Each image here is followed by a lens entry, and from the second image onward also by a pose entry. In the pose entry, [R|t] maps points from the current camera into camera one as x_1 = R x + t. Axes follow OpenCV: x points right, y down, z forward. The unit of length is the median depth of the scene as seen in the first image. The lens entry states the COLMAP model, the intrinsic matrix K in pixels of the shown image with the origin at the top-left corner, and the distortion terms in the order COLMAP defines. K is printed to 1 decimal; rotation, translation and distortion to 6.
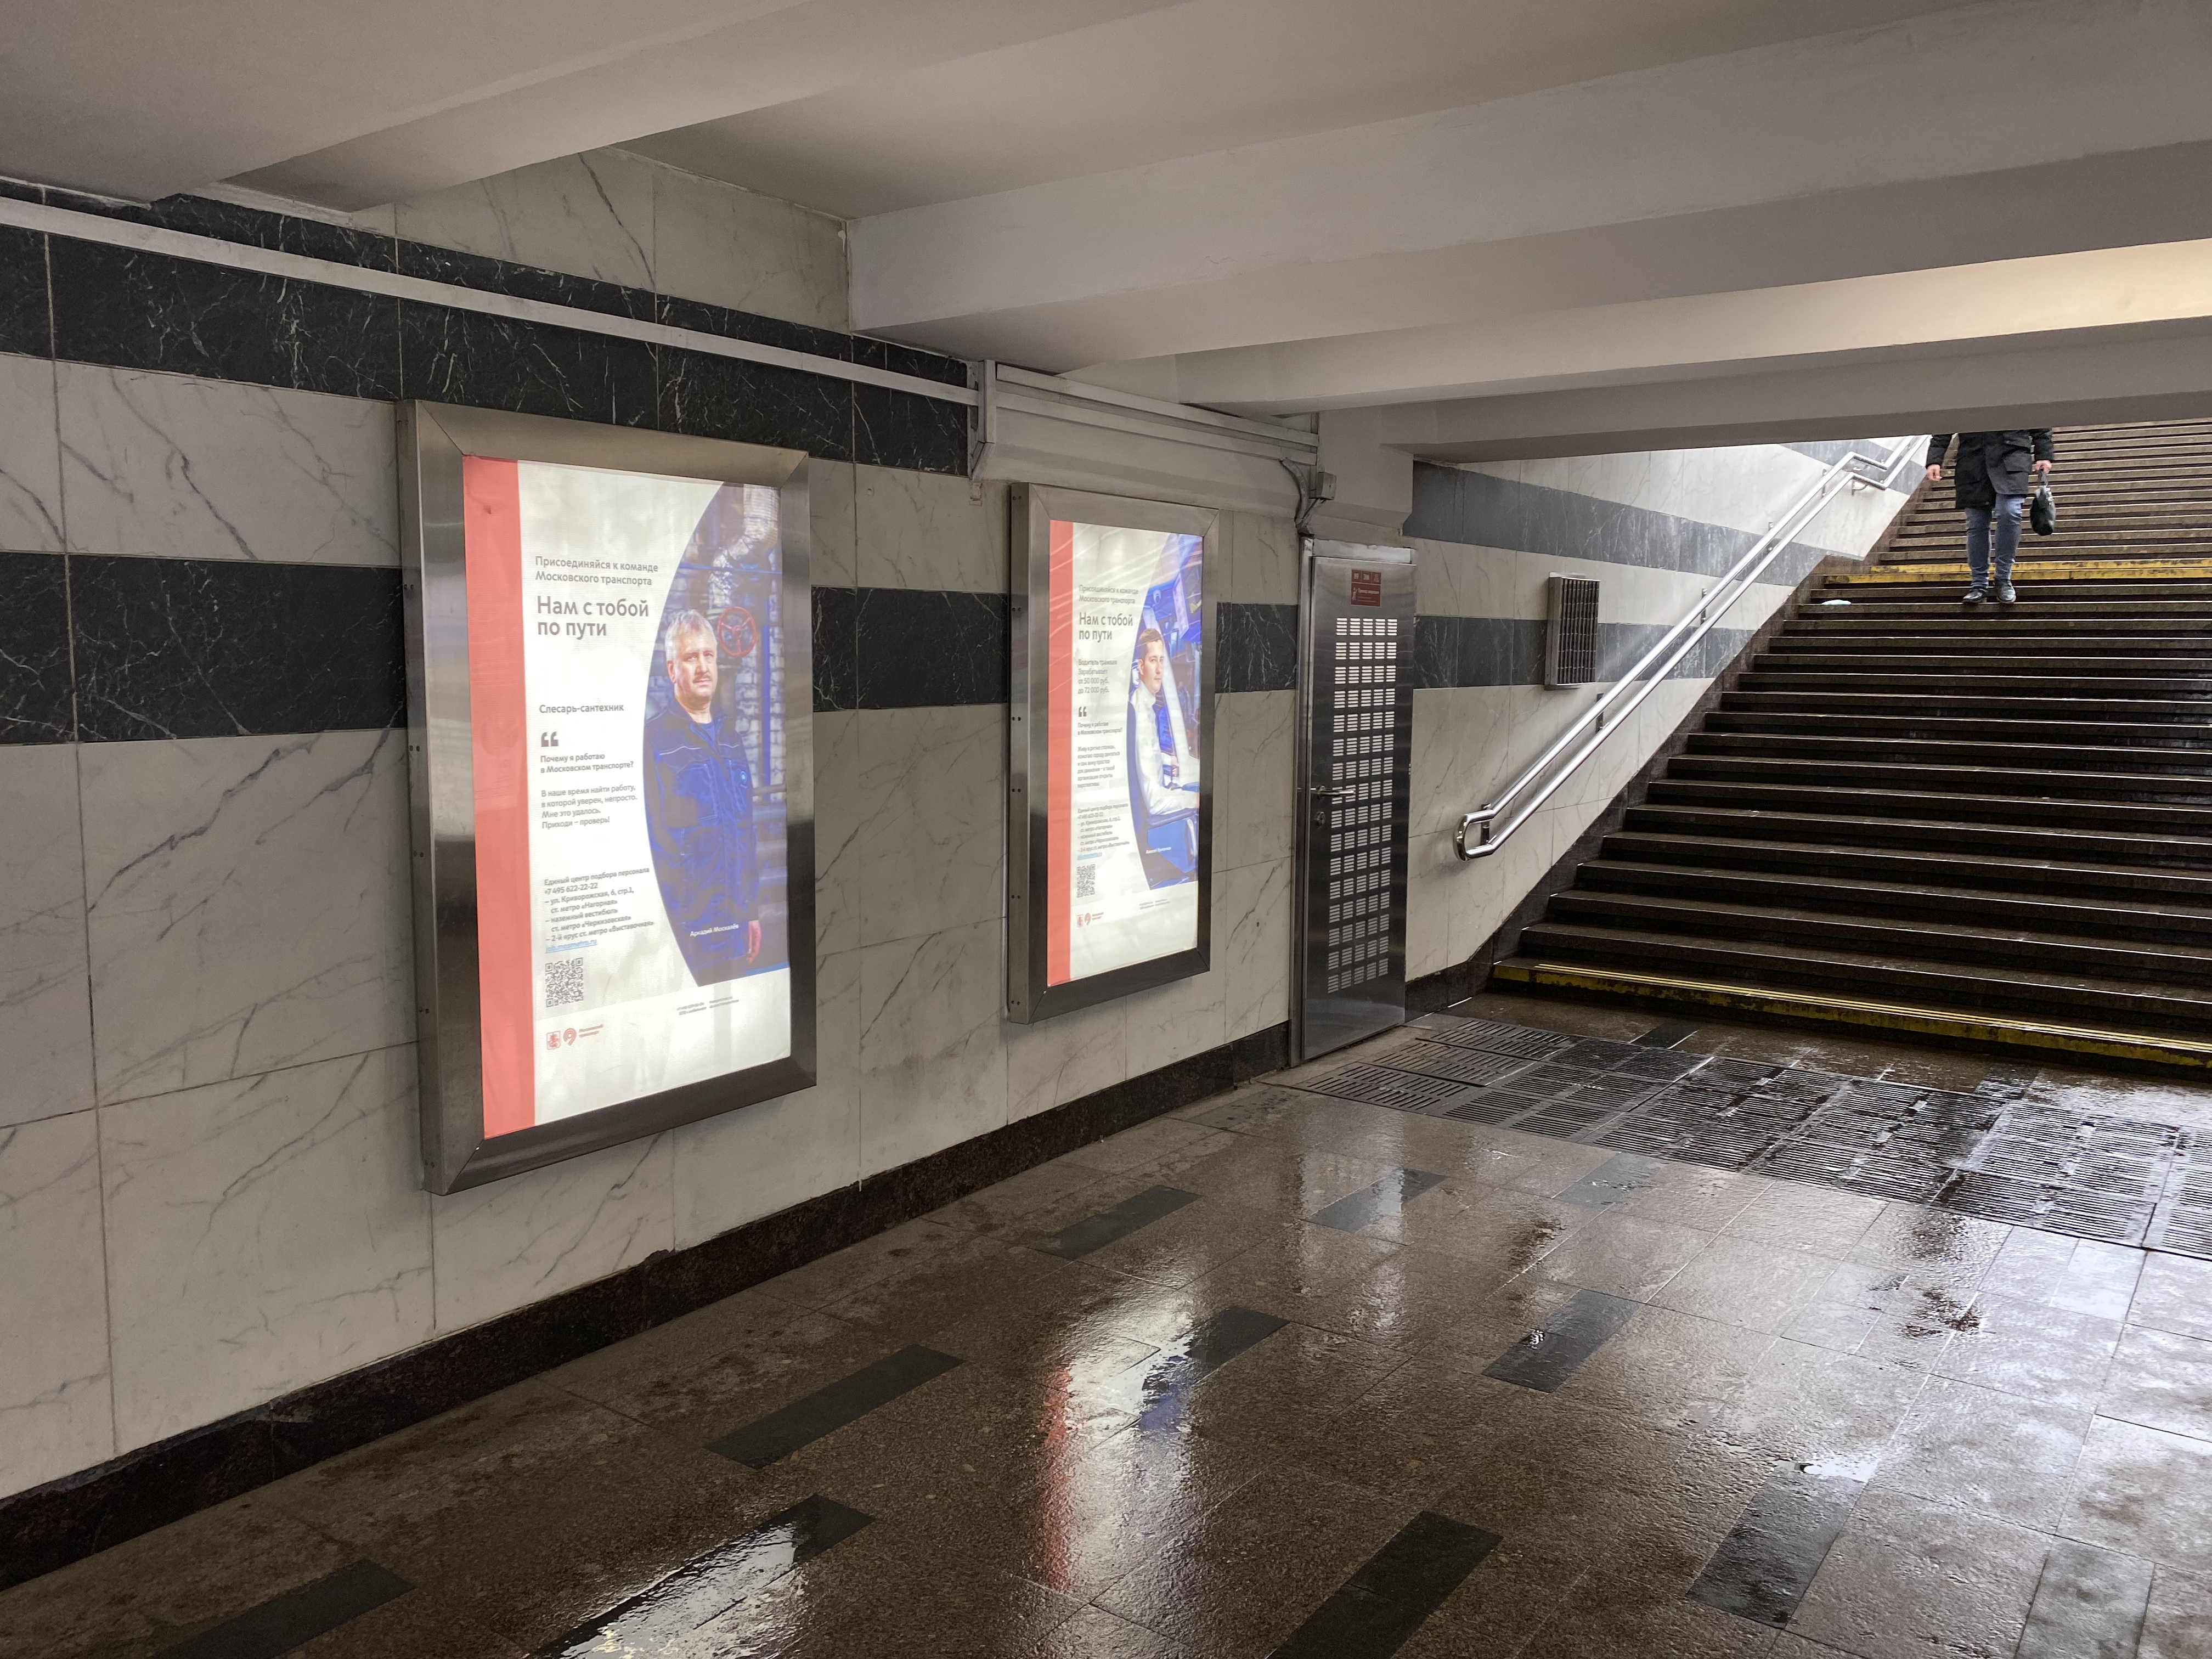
lens RADIAL K [[1662.1, 0, 1072.6], [0, 1662.1, 765.2], [0, 0, 1]] dist [0.056515, -0.061738]
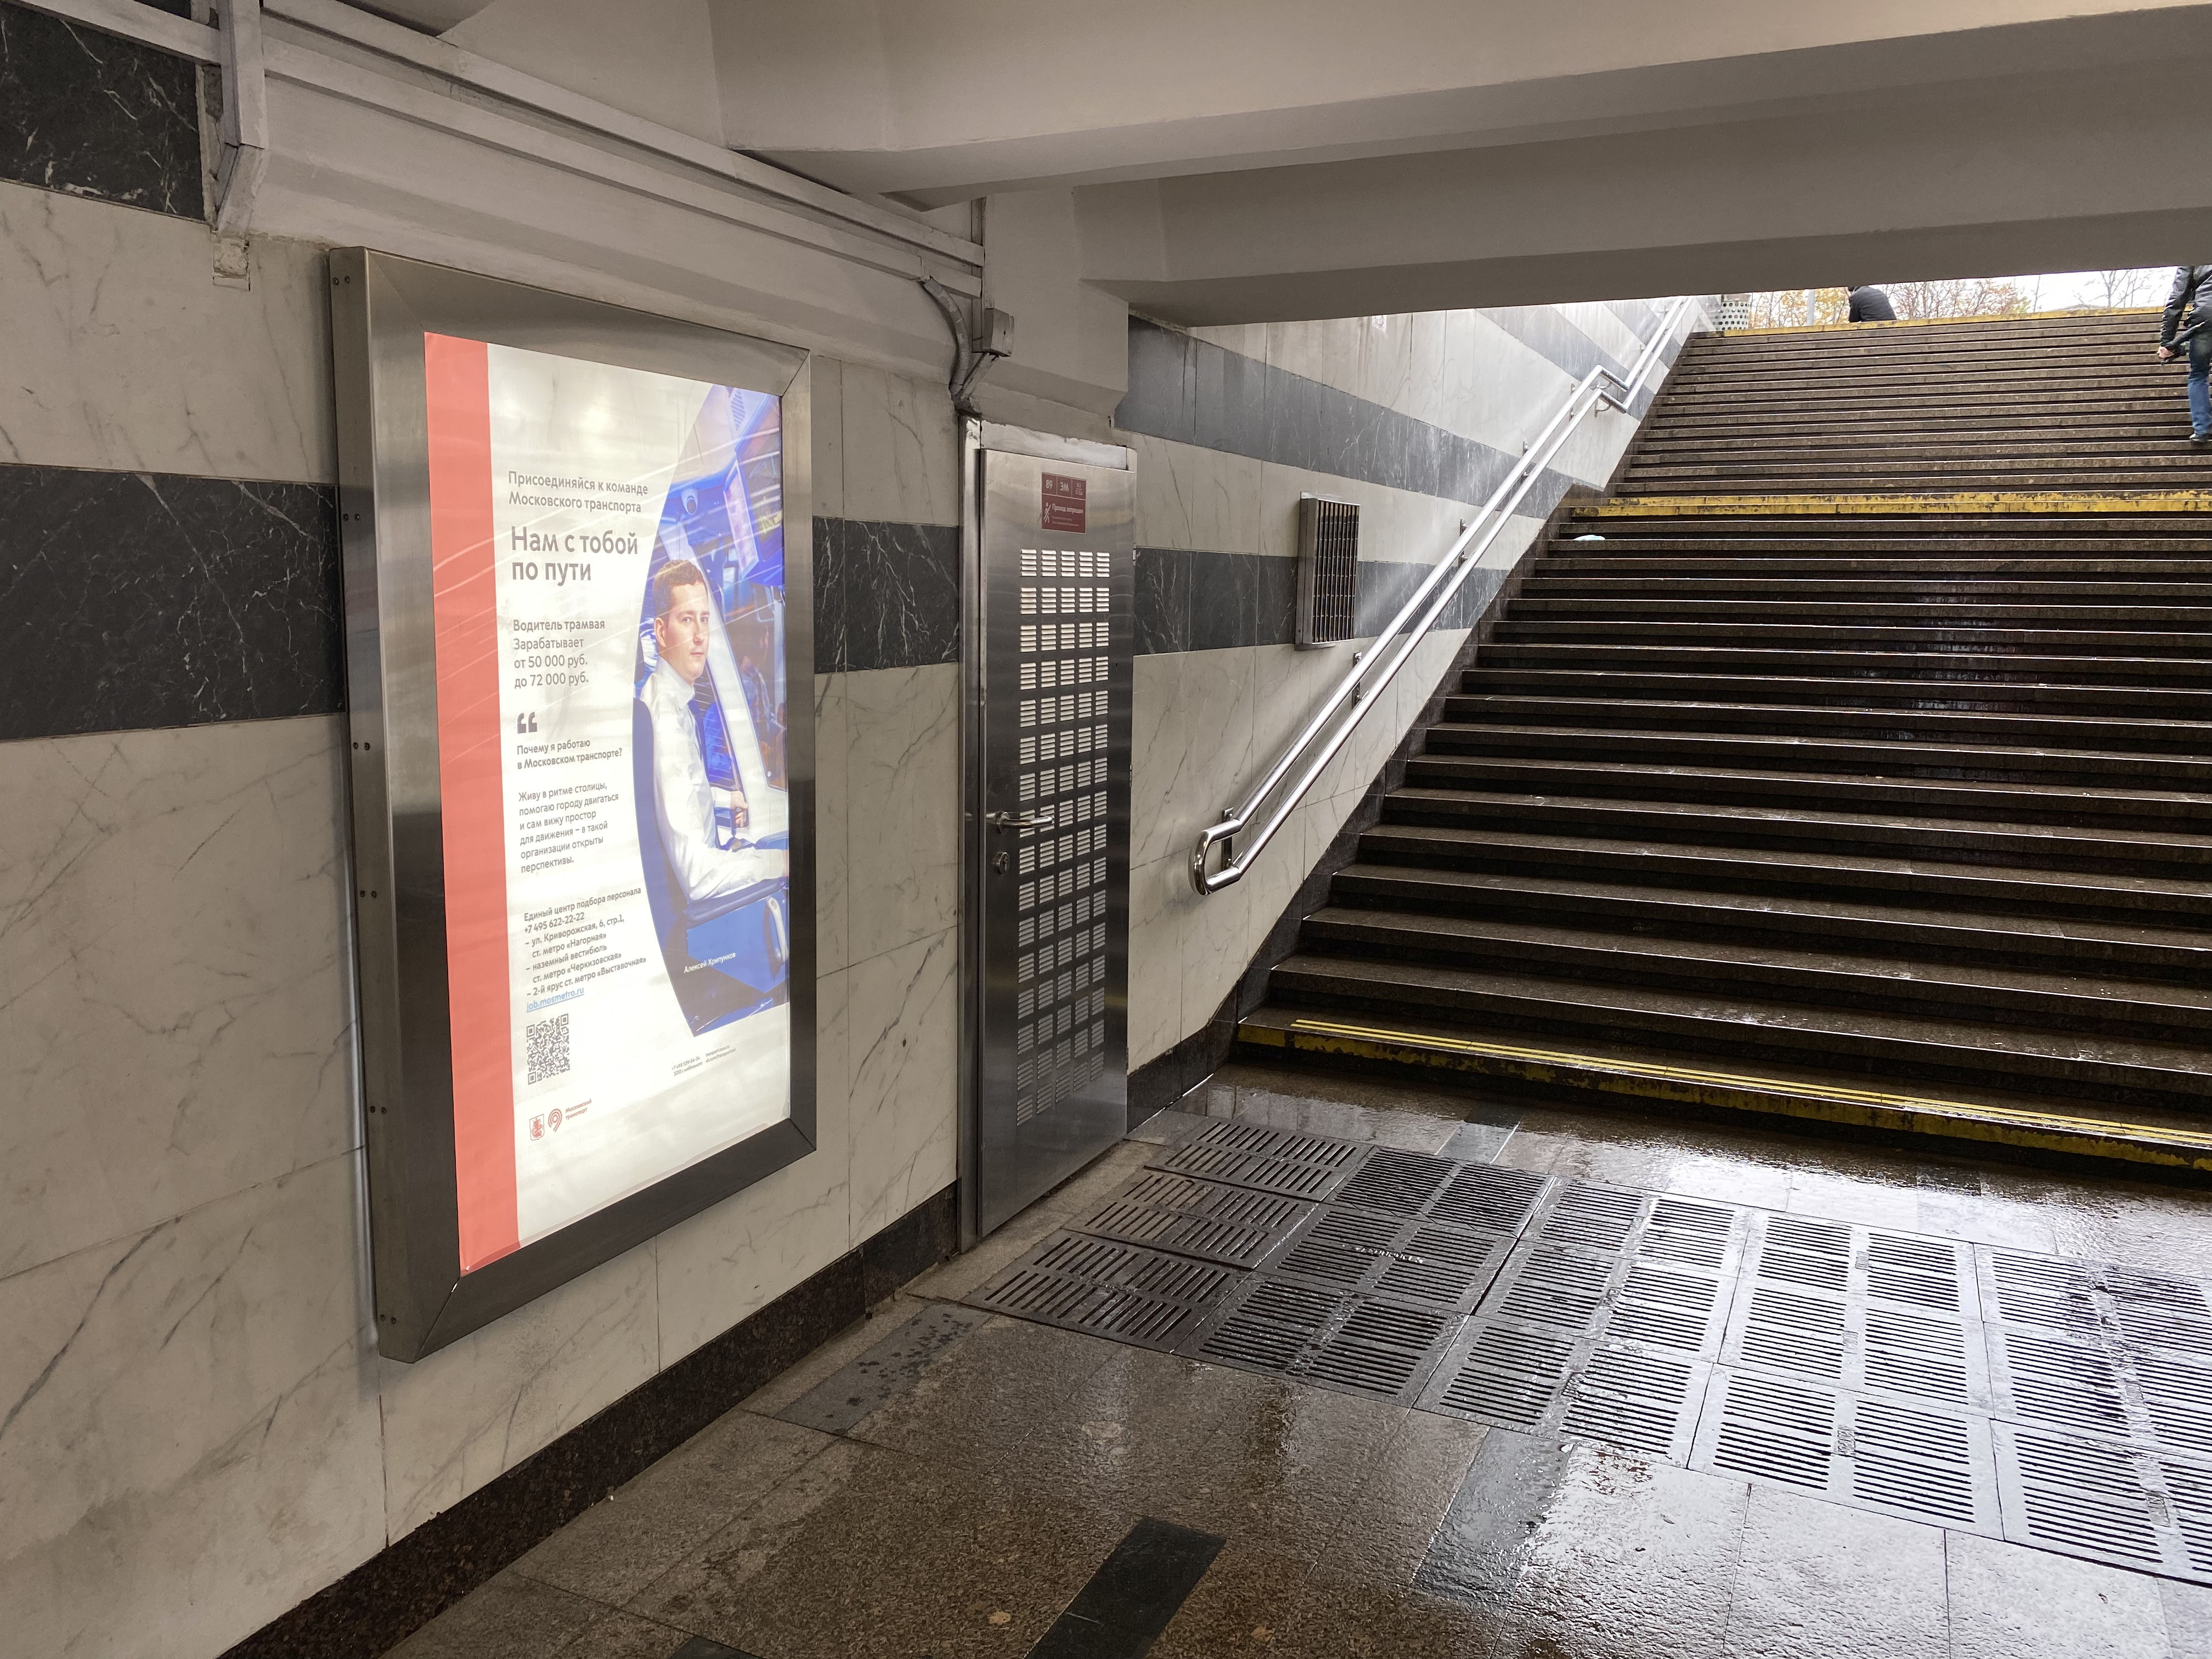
lens RADIAL K [[1662.1, 0, 1110.9], [0, 1662.1, 833.7], [0, 0, 1]] dist [0.056515, -0.061738]
pose [[0.978915, -0.029639, 0.202106, 0.062624], [0.014253, 0.996917, 0.077163, -0.029063], [-0.203770, -0.072656, 0.976319, 0.373823]]
